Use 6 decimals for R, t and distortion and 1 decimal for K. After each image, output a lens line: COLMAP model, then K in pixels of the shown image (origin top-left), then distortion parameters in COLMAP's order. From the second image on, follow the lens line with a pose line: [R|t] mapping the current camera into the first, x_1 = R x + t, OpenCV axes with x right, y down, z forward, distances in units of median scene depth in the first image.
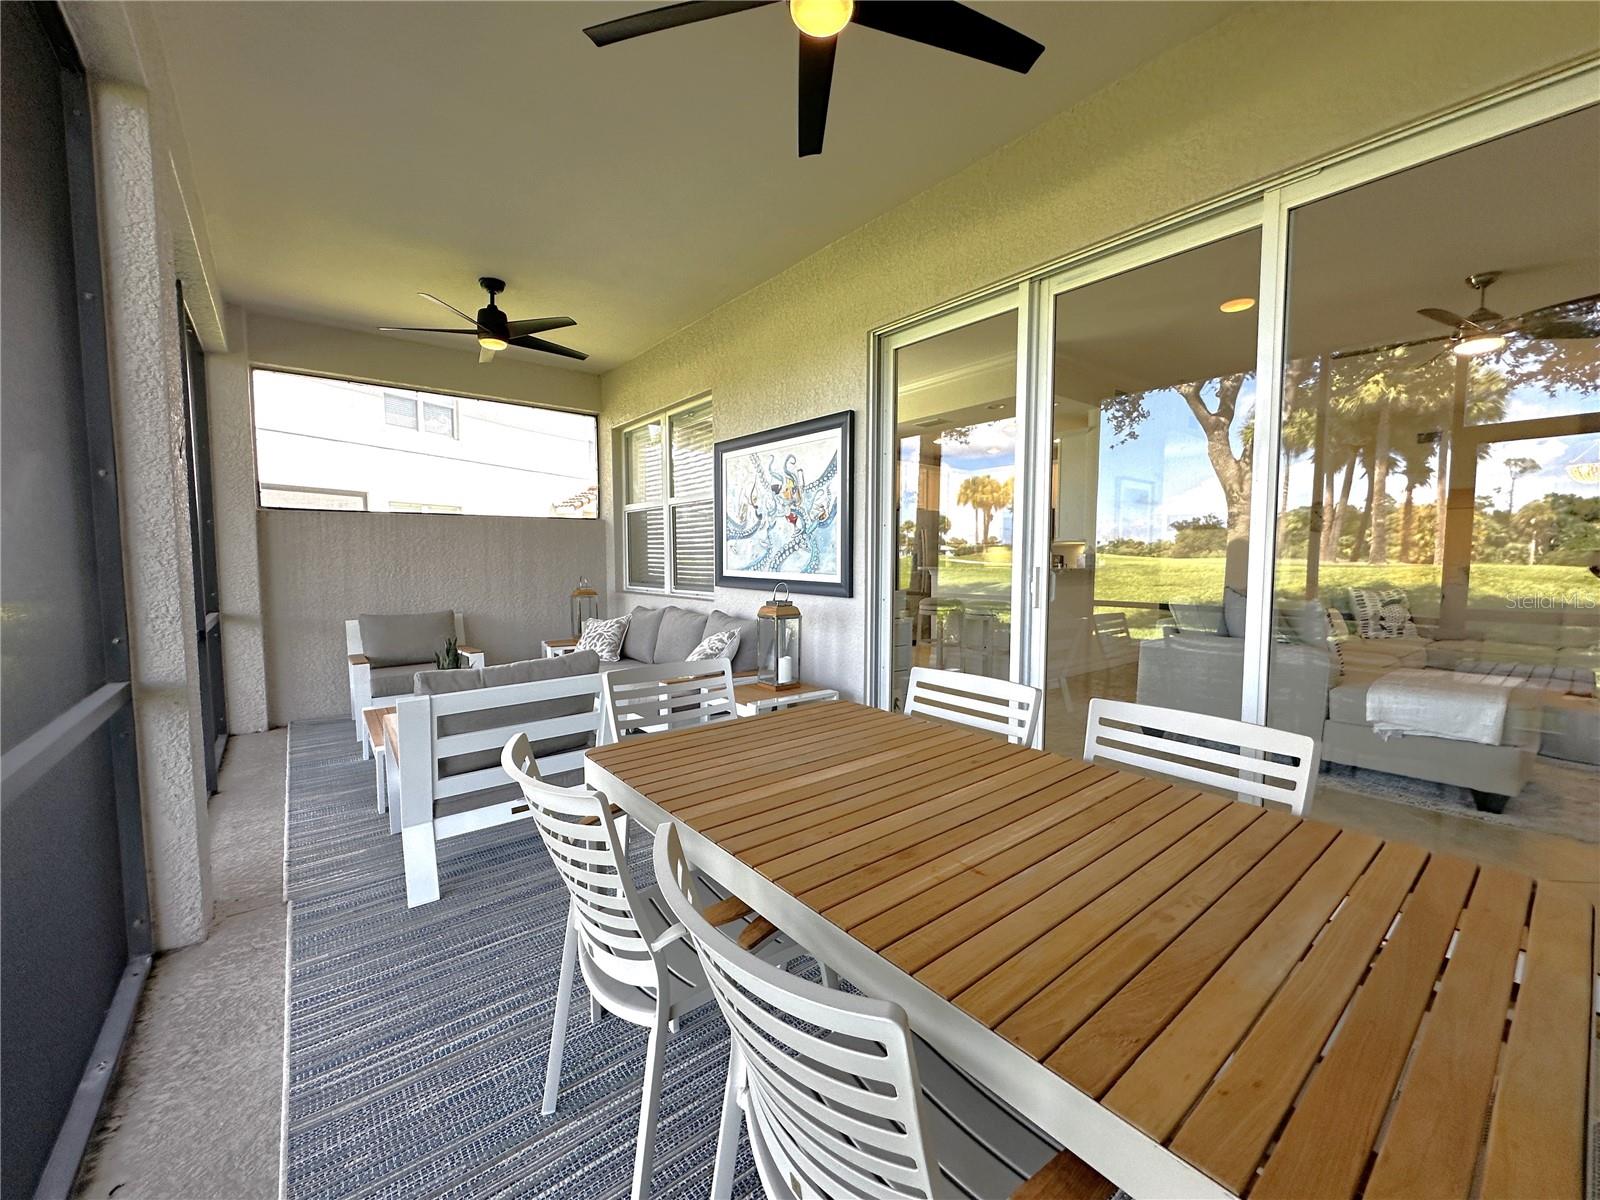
lens RADIAL K [[639.4, 0, 808.1], [0, 639.4, 601.2], [0, 0, 1]] dist [-0.002520, 0.001629]
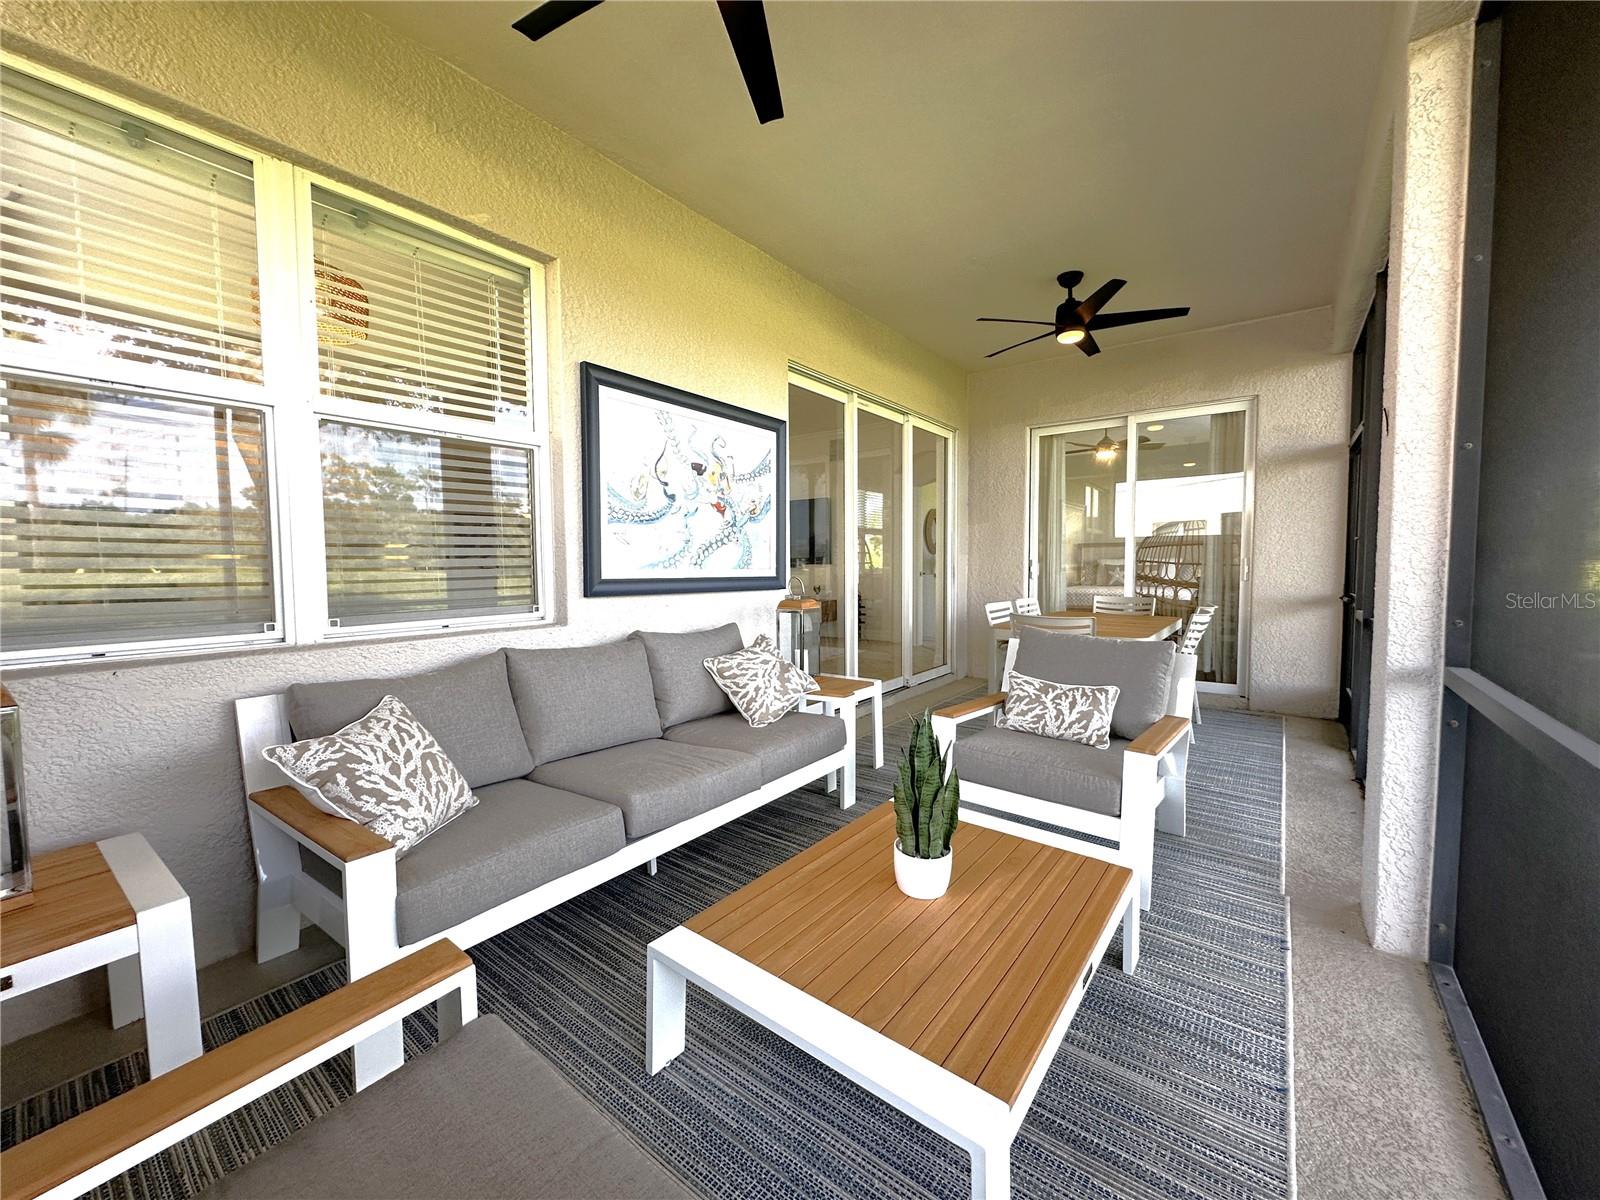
lens RADIAL K [[639.4, 0, 804.4], [0, 639.4, 594.9], [0, 0, 1]] dist [-0.002520, 0.001629]
pose [[-0.249393, -0.038934, 0.967619, -0.915651], [0.082392, 0.994715, 0.061260, -0.054270], [-0.964891, 0.095002, -0.244867, 1.119056]]
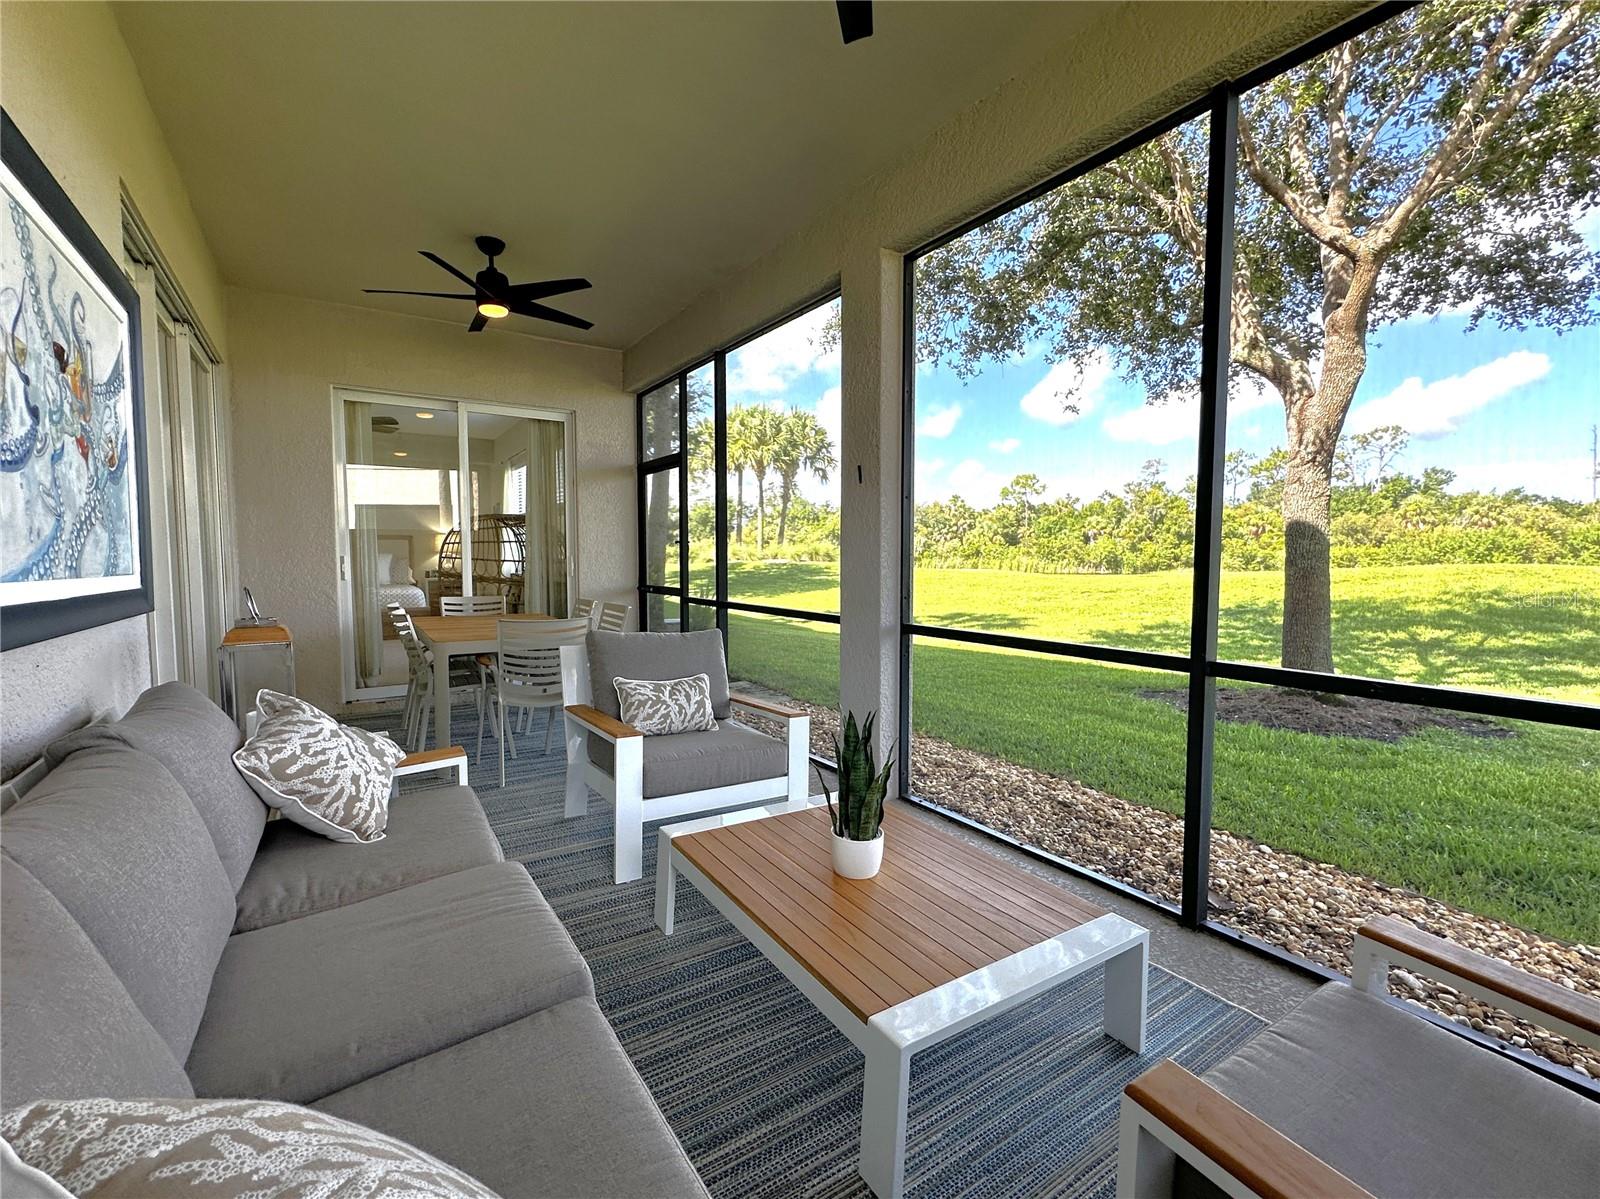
lens RADIAL K [[685.7, 0, 803.5], [0, 685.7, 591.5], [0, 0, 1]] dist [-0.000943, 0.000266]
pose [[-0.996427, 0.002021, 0.084429, -0.532844], [0.012925, 0.991585, 0.128811, -0.088014], [-0.083458, 0.129443, -0.988069, 1.420473]]
